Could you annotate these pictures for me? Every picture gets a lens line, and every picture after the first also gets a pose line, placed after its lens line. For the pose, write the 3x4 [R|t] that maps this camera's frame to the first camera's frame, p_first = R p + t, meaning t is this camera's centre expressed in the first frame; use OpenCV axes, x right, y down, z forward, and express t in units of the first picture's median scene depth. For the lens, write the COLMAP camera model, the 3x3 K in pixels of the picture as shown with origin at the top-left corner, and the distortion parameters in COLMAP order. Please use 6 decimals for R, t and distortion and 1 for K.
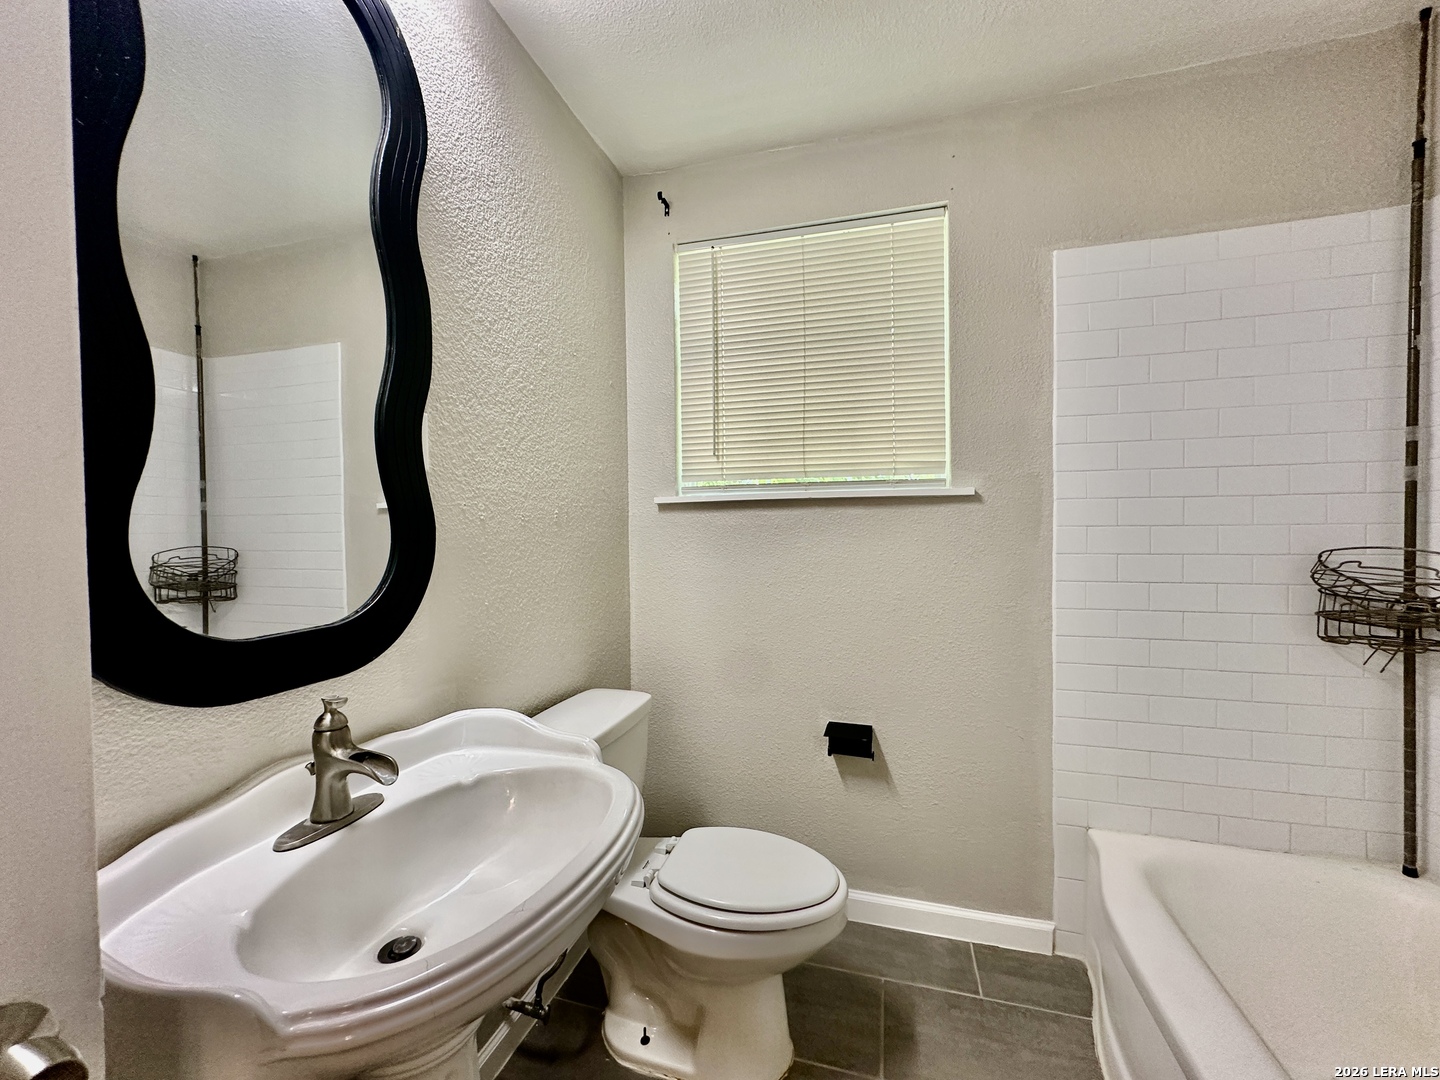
lens RADIAL K [[577.0, 0, 721.5], [0, 577.0, 529.0], [0, 0, 1]] dist [-0.000770, 0.000356]
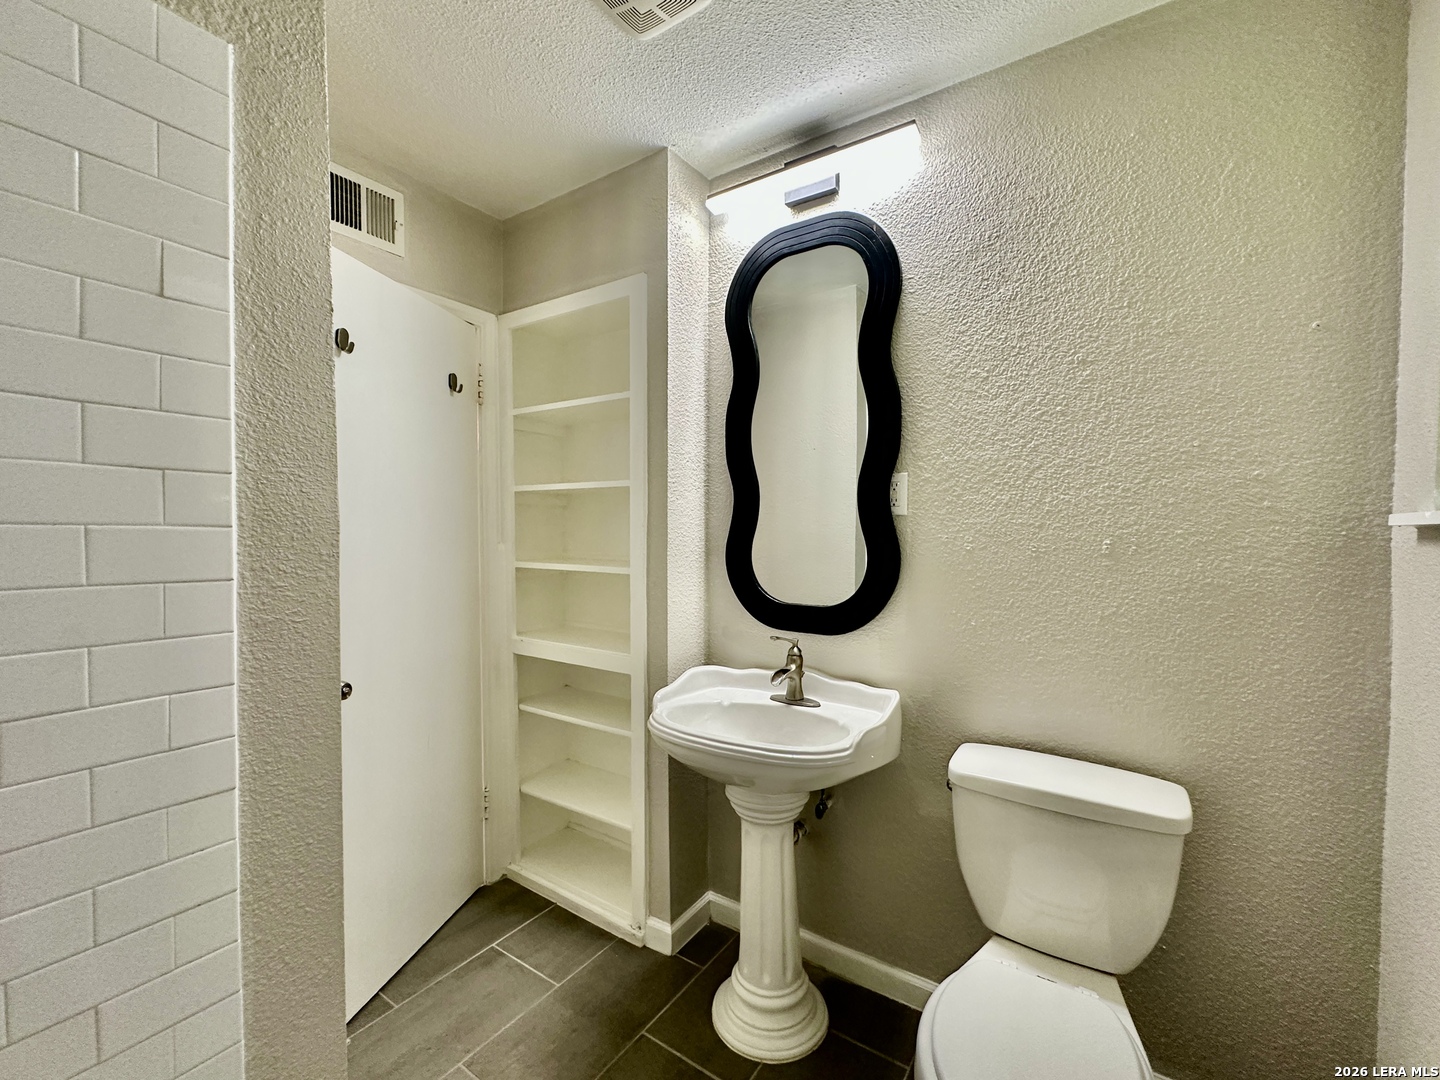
lens RADIAL K [[577.0, 0, 719.0], [0, 577.0, 542.6], [0, 0, 1]] dist [-0.000770, 0.000356]
pose [[-0.286511, 0.023894, -0.957779, 0.748748], [-0.004596, 0.999643, 0.026314, -0.053265], [0.958066, 0.011941, -0.286299, 0.767377]]
